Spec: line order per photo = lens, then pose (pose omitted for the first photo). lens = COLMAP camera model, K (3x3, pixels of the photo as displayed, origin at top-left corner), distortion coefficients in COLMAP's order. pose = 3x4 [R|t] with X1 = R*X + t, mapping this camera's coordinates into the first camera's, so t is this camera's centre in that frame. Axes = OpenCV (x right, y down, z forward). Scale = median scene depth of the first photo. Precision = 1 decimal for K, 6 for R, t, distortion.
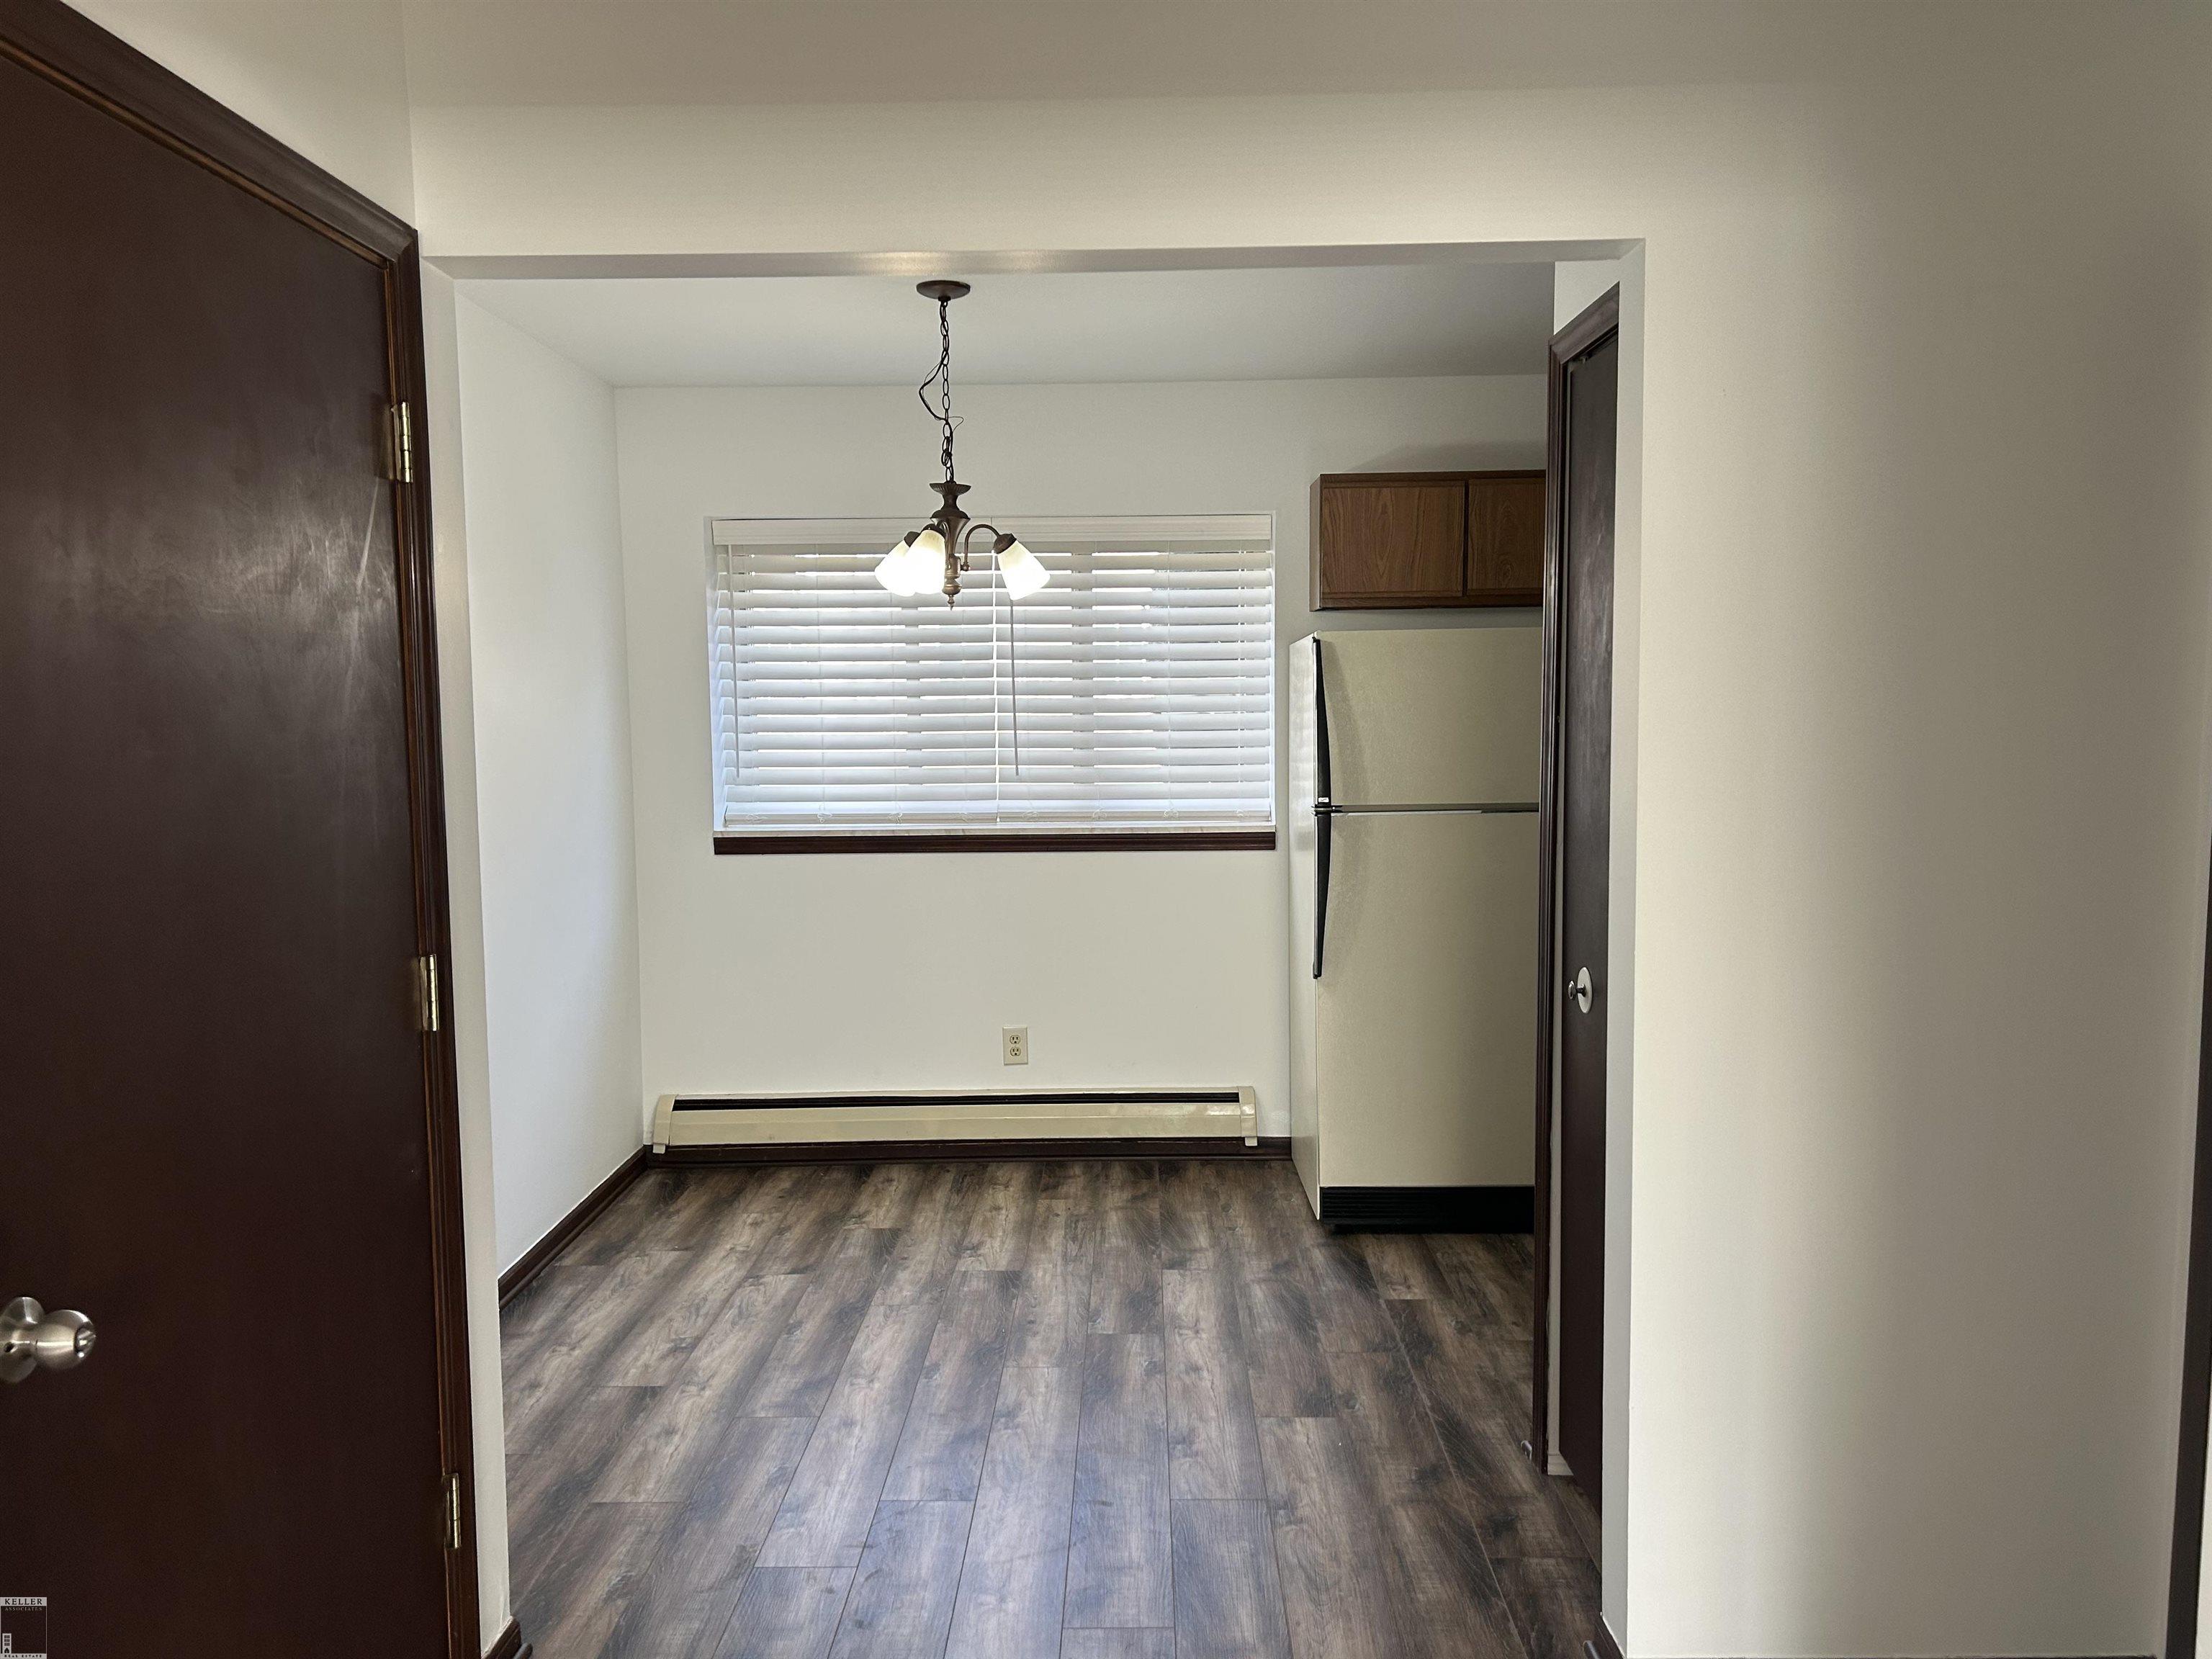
lens RADIAL K [[1671.6, 0, 1106.0], [0, 1671.6, 829.5], [0, 0, 1]] dist [0.032655, 0.000717]
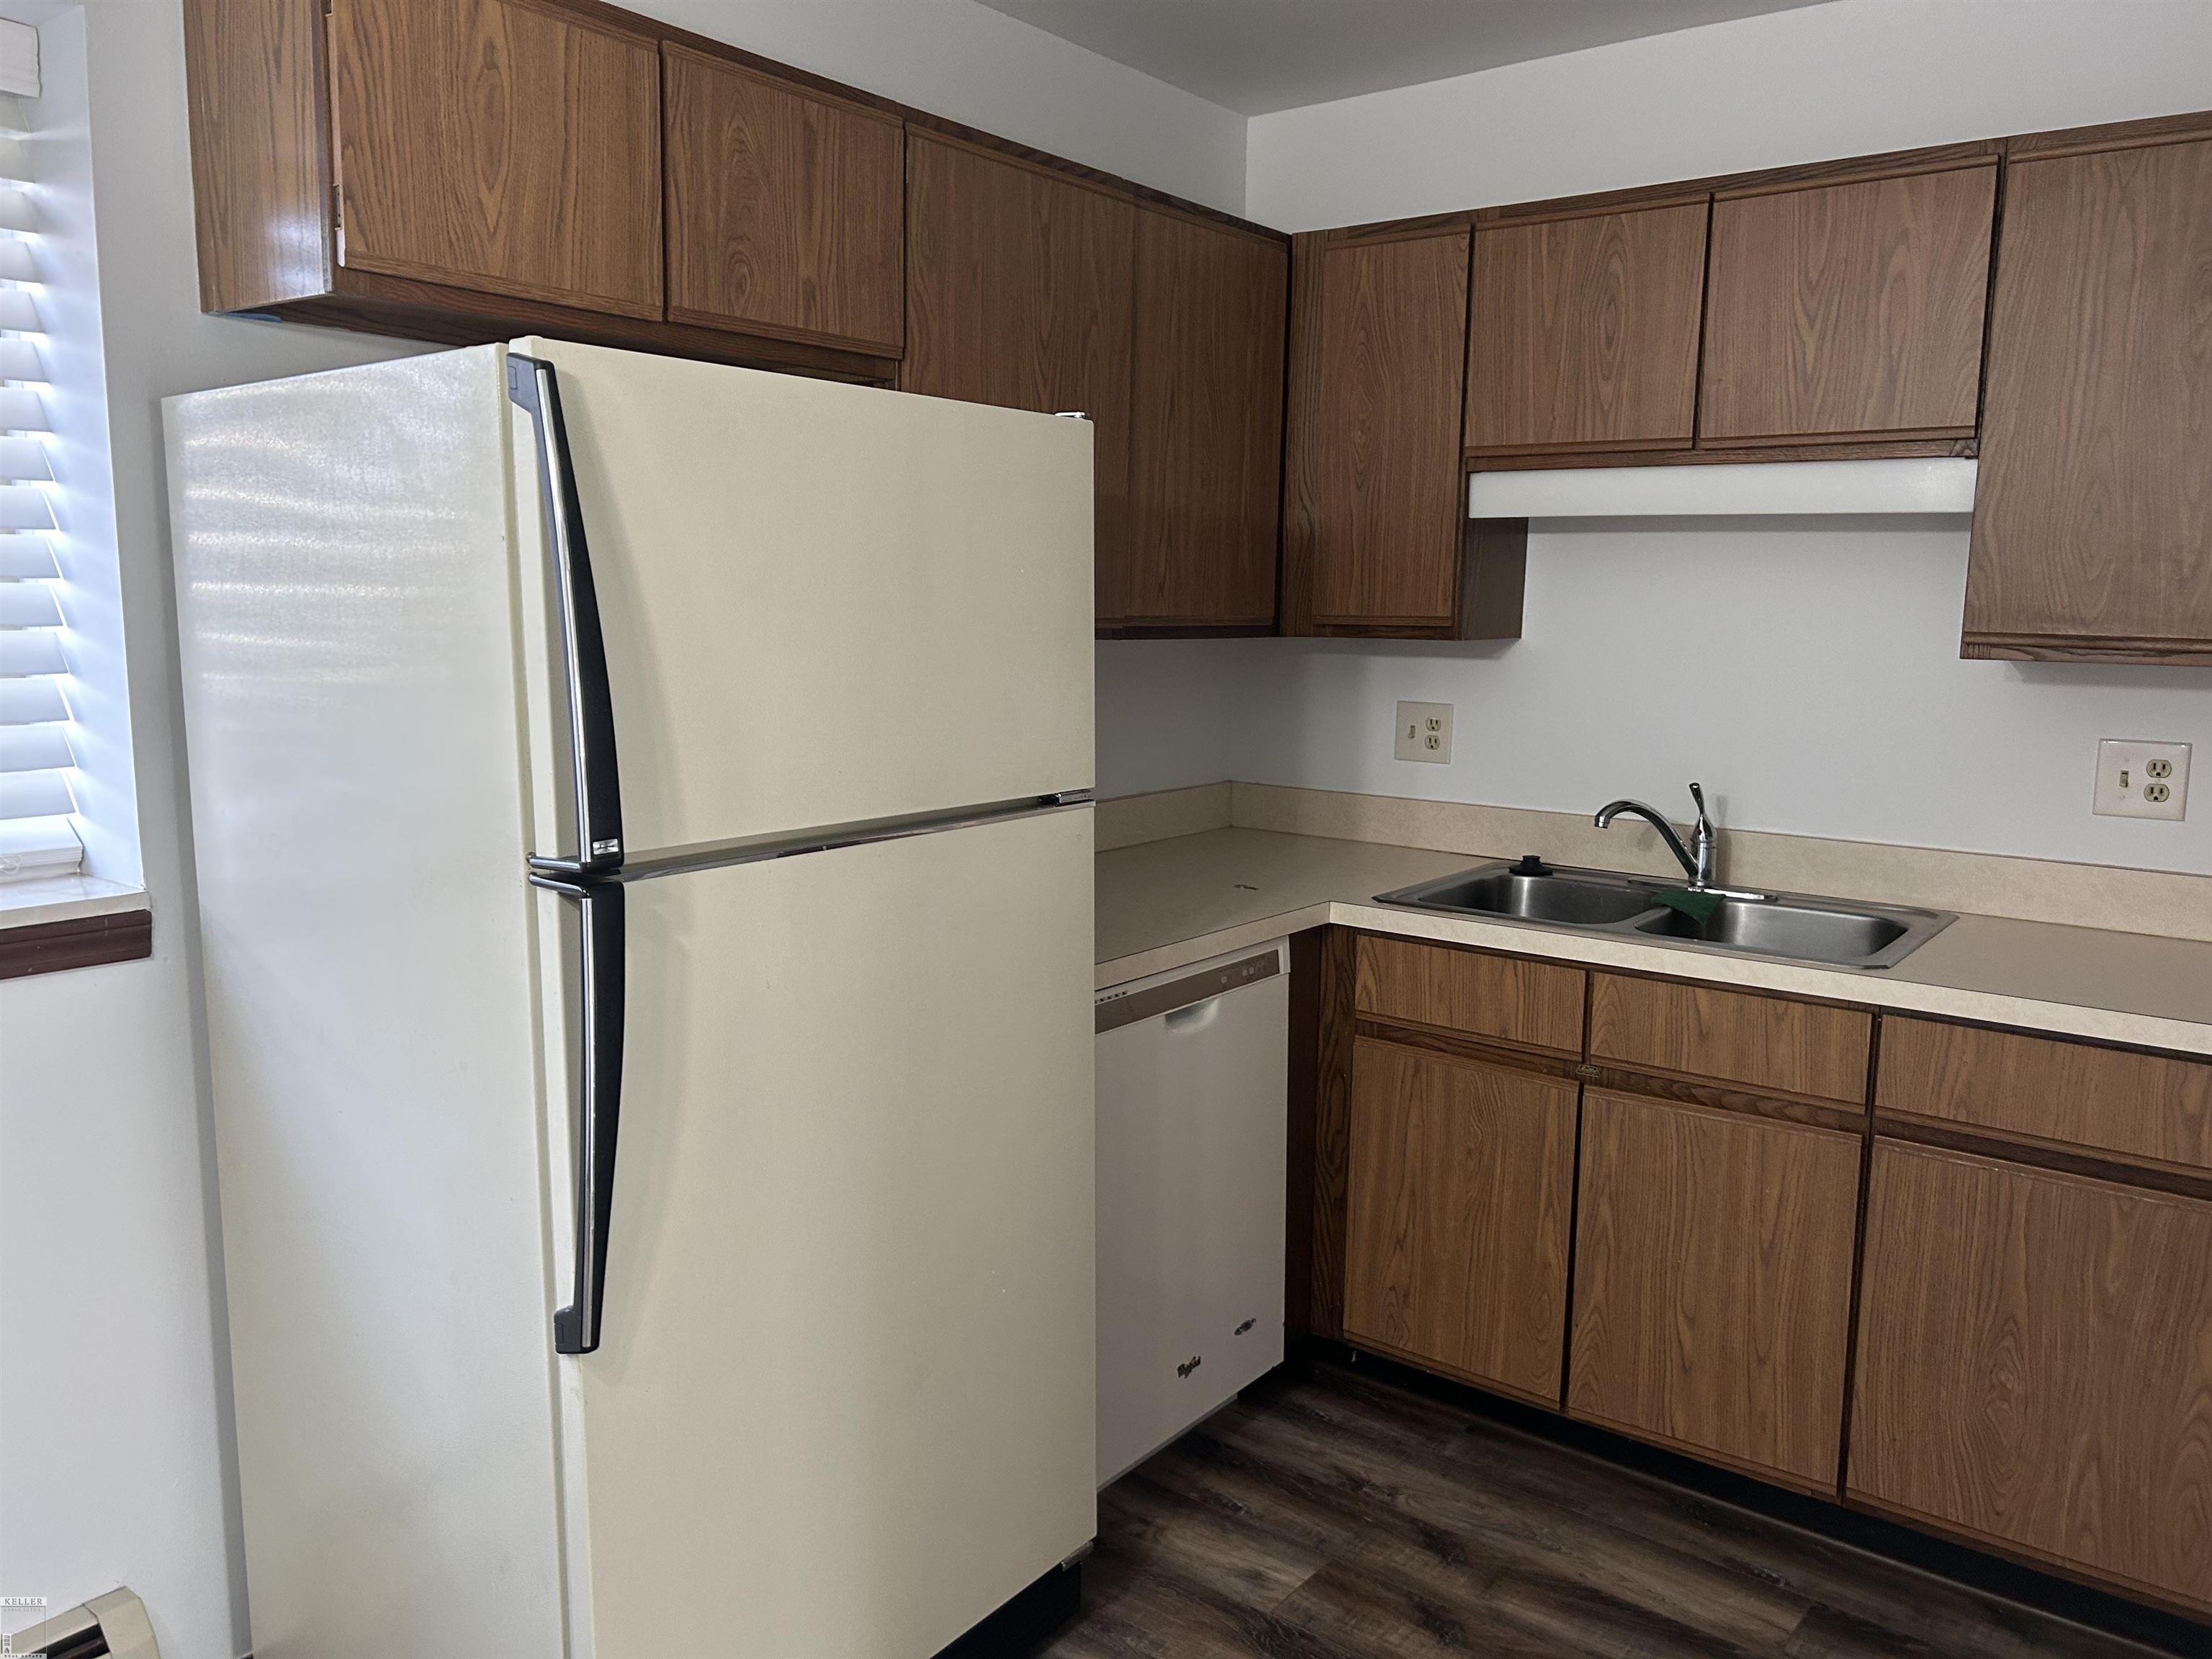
lens RADIAL K [[1671.6, 0, 1106.0], [0, 1671.6, 829.5], [0, 0, 1]] dist [0.032655, 0.000717]
pose [[0.589673, -0.094998, 0.802036, -0.077287], [0.043317, 0.995349, 0.086048, -0.042593], [-0.806480, -0.015999, 0.591045, 0.655599]]
